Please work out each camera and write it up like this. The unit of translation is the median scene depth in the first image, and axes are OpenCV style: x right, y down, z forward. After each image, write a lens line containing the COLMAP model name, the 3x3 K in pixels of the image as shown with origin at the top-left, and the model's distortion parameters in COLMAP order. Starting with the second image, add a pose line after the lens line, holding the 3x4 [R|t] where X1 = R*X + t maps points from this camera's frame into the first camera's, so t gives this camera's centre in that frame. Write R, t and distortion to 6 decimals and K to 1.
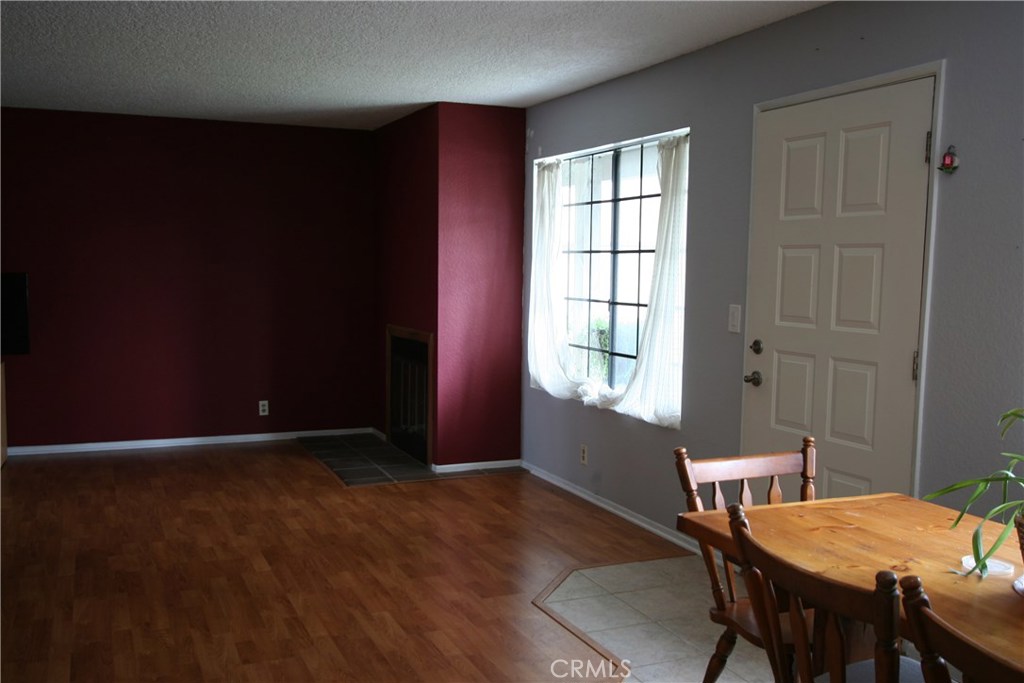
lens RADIAL K [[937.5, 0, 512.0], [0, 937.5, 341.5], [0, 0, 1]] dist [0.008495, 0.002206]
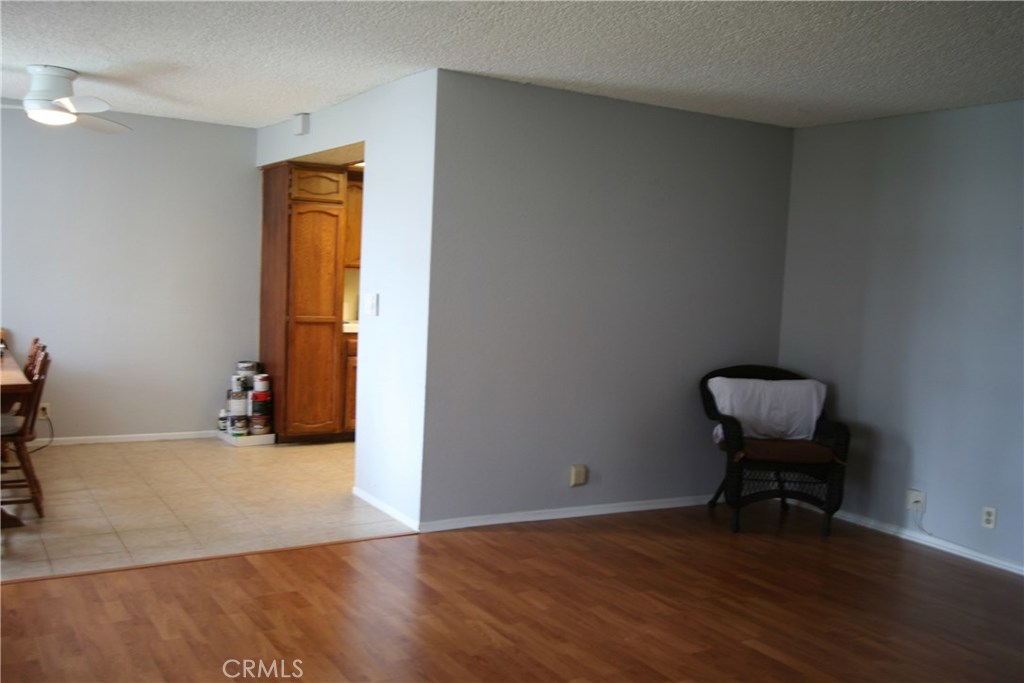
lens RADIAL K [[937.5, 0, 512.0], [0, 937.5, 341.5], [0, 0, 1]] dist [0.008495, 0.002206]
pose [[-0.989639, -0.049049, -0.134938, -0.347715], [-0.069061, 0.986591, 0.147881, -0.166144], [0.125875, 0.155668, -0.979757, 1.988112]]
